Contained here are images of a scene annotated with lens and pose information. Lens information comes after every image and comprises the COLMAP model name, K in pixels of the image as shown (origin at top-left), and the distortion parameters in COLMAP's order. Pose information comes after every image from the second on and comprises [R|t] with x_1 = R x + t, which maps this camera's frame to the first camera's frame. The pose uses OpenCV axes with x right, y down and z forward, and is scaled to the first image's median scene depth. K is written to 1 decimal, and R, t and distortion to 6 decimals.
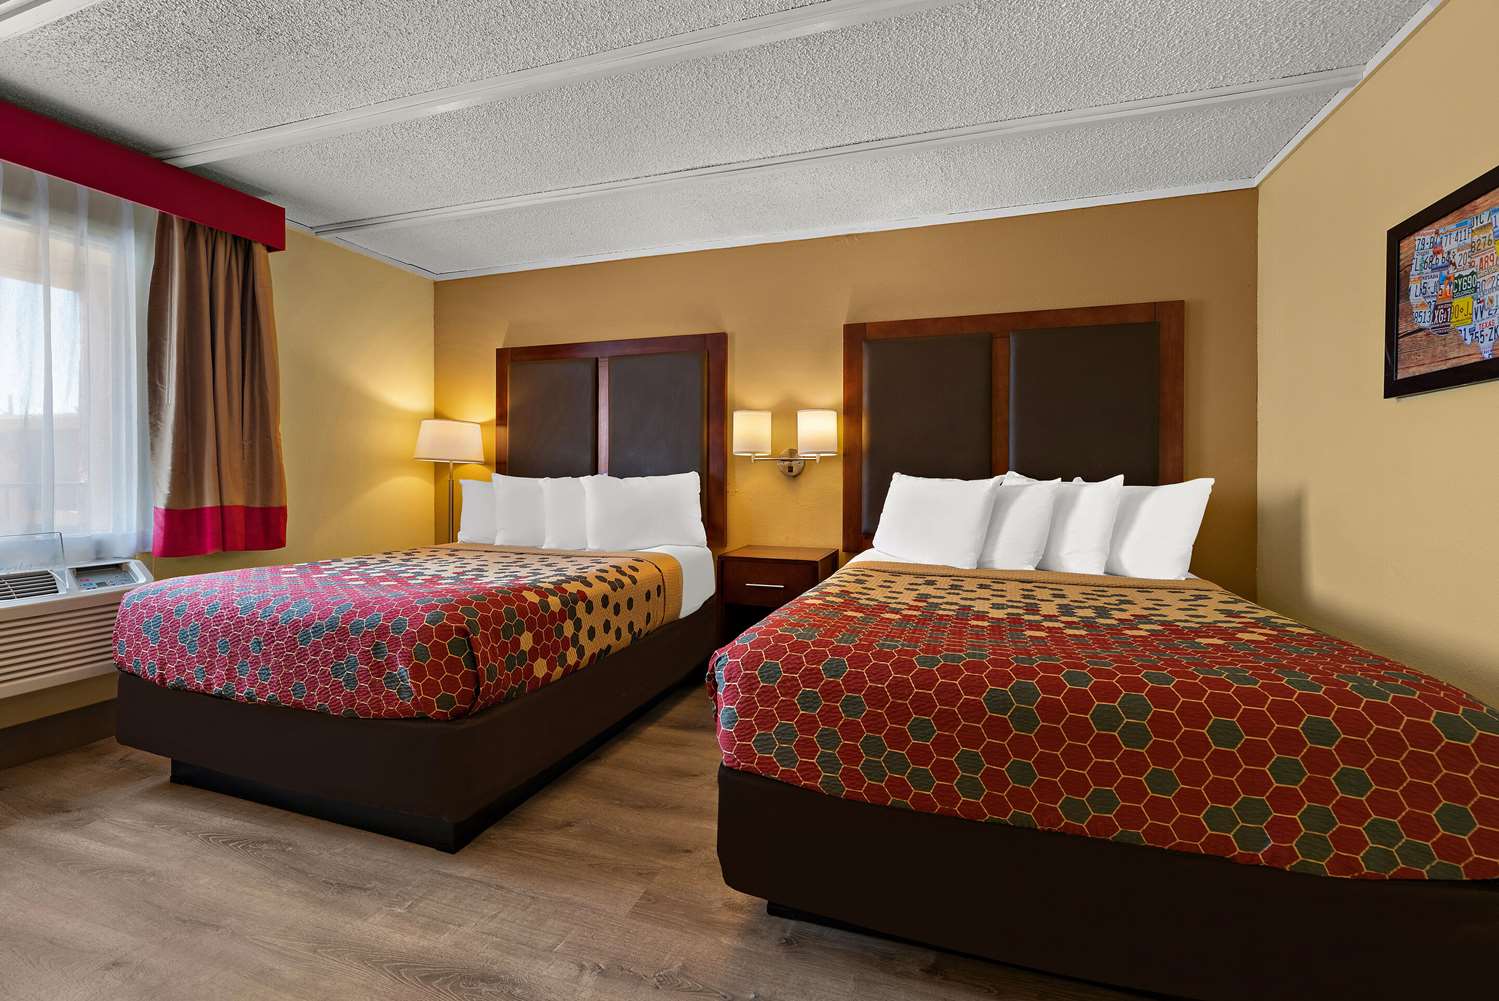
lens RADIAL K [[635.5, 0, 769.4], [0, 635.5, 474.6], [0, 0, 1]] dist [-0.003495, -0.000333]
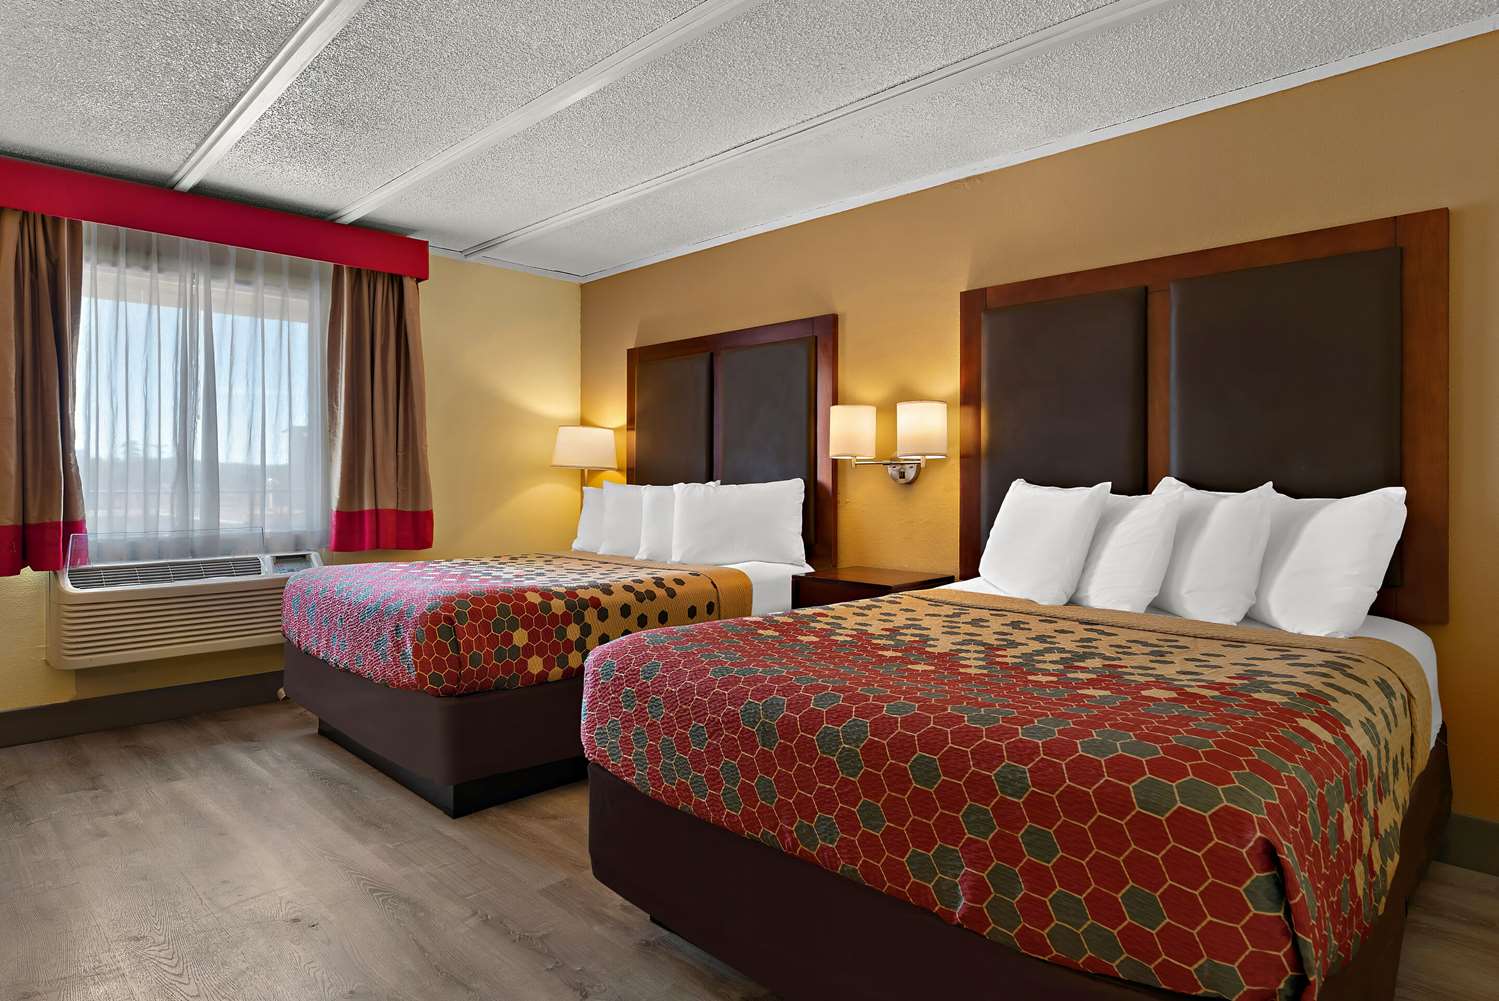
lens RADIAL K [[845.5, 0, 731.7], [0, 845.5, 472.3], [0, 0, 1]] dist [-0.000710, -0.002157]
pose [[0.891268, -0.005253, -0.453447, 0.442280], [0.000419, 0.999942, -0.010759, -0.000993], [0.453477, 0.009399, 0.891218, -0.085261]]
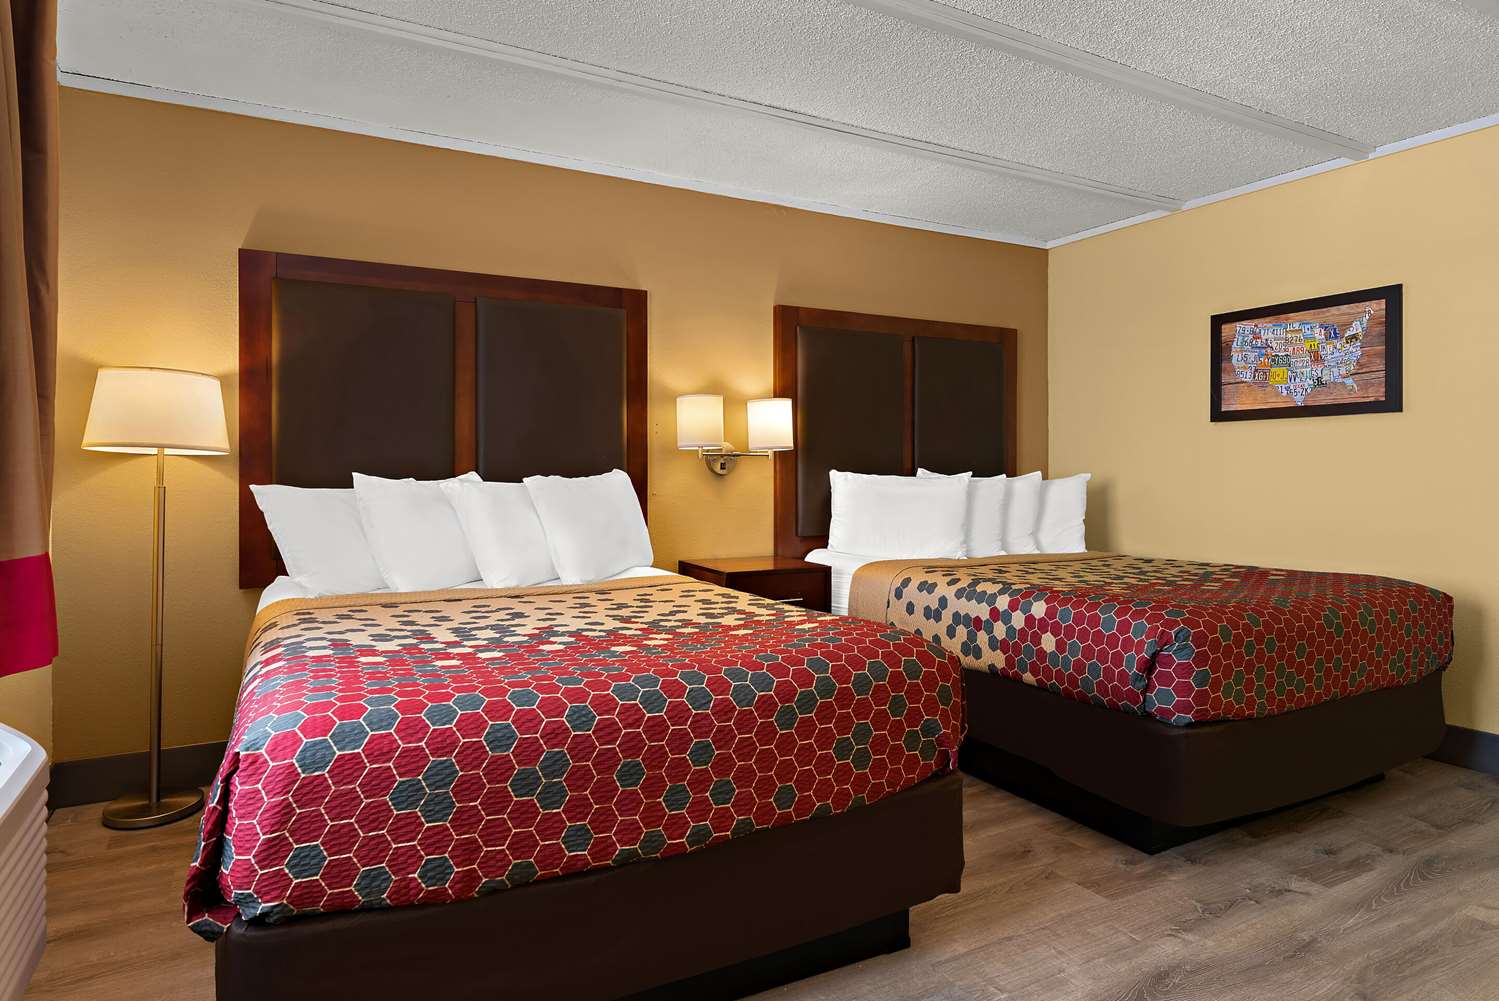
lens RADIAL K [[820.9, 0, 720.6], [0, 820.9, 465.3], [0, 0, 1]] dist [-0.002192, -0.003332]
pose [[0.712875, -0.000352, 0.701291, -0.982835], [0.003421, 0.999990, -0.002975, -0.007564], [-0.701282, 0.004519, 0.712869, 0.297198]]
